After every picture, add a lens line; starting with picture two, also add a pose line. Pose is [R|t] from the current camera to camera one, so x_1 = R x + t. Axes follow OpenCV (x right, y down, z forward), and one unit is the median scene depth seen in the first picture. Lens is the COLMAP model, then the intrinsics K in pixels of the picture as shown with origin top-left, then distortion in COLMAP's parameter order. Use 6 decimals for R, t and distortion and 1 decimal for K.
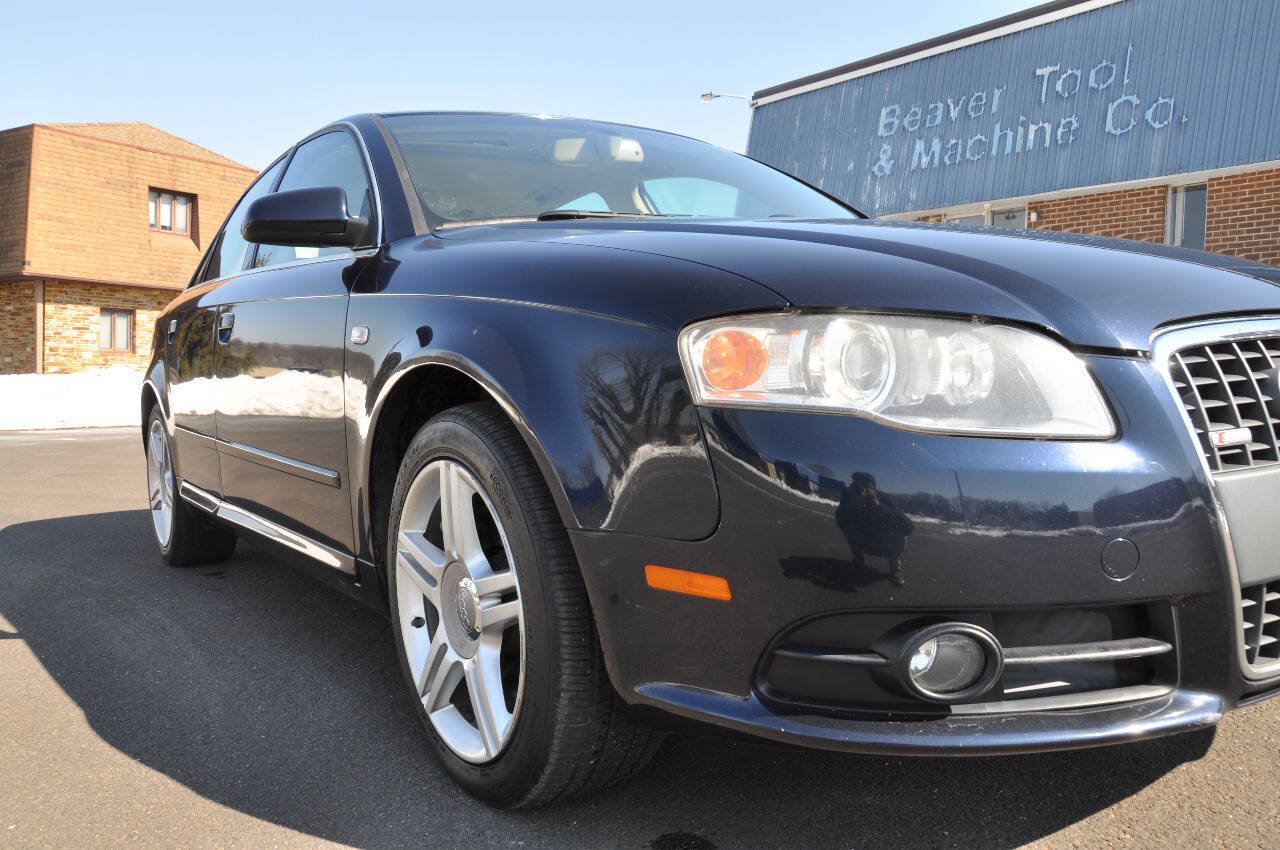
lens RADIAL K [[1066.3, 0, 640.0], [0, 1066.3, 425.0], [0, 0, 1]] dist [-0.010365, -0.003156]
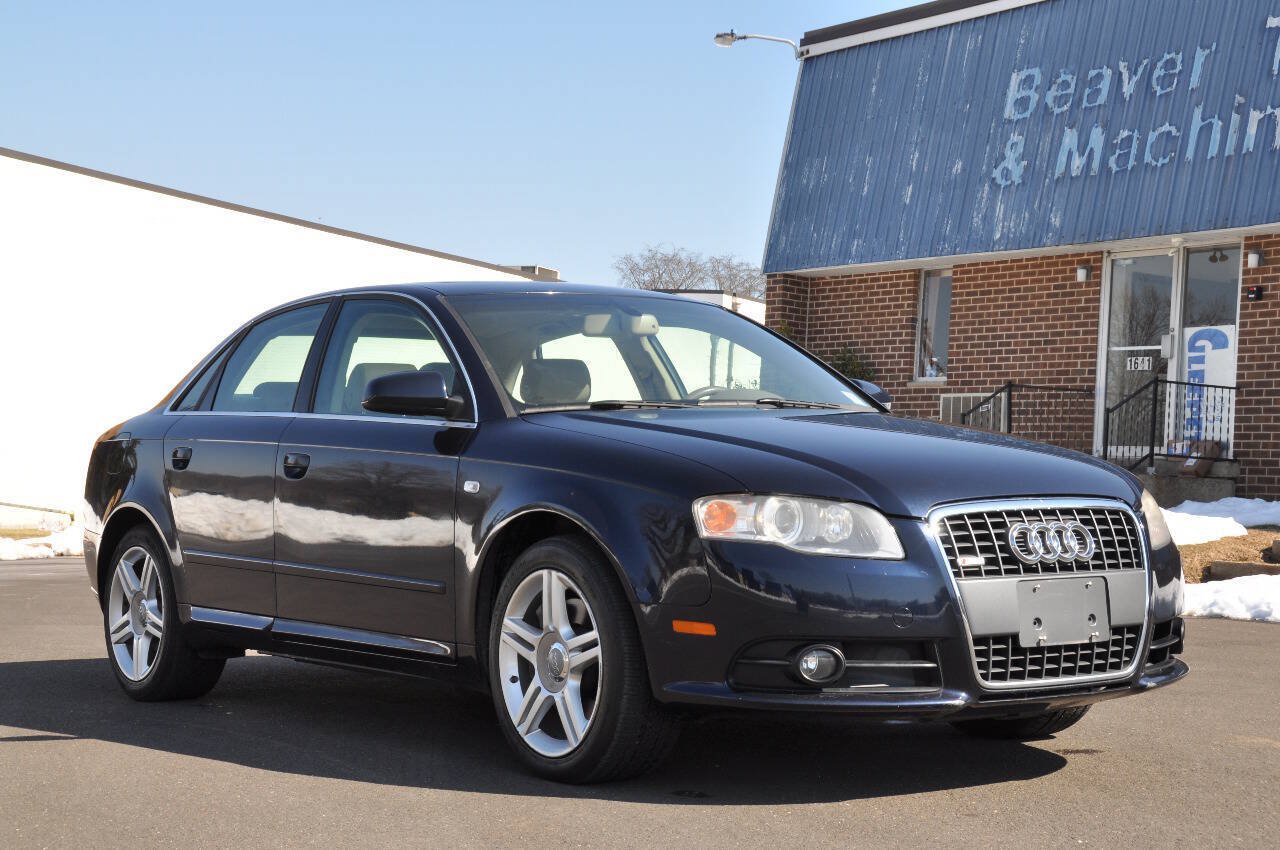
lens RADIAL K [[2275.7, 0, 640.0], [0, 2275.7, 425.0], [0, 0, 1]] dist [0.377810, 0.199817]
pose [[0.999292, 0.025498, 0.027676, -0.144257], [-0.023337, 0.996852, -0.075772, 0.074877], [-0.029521, 0.075072, 0.996741, -2.557586]]
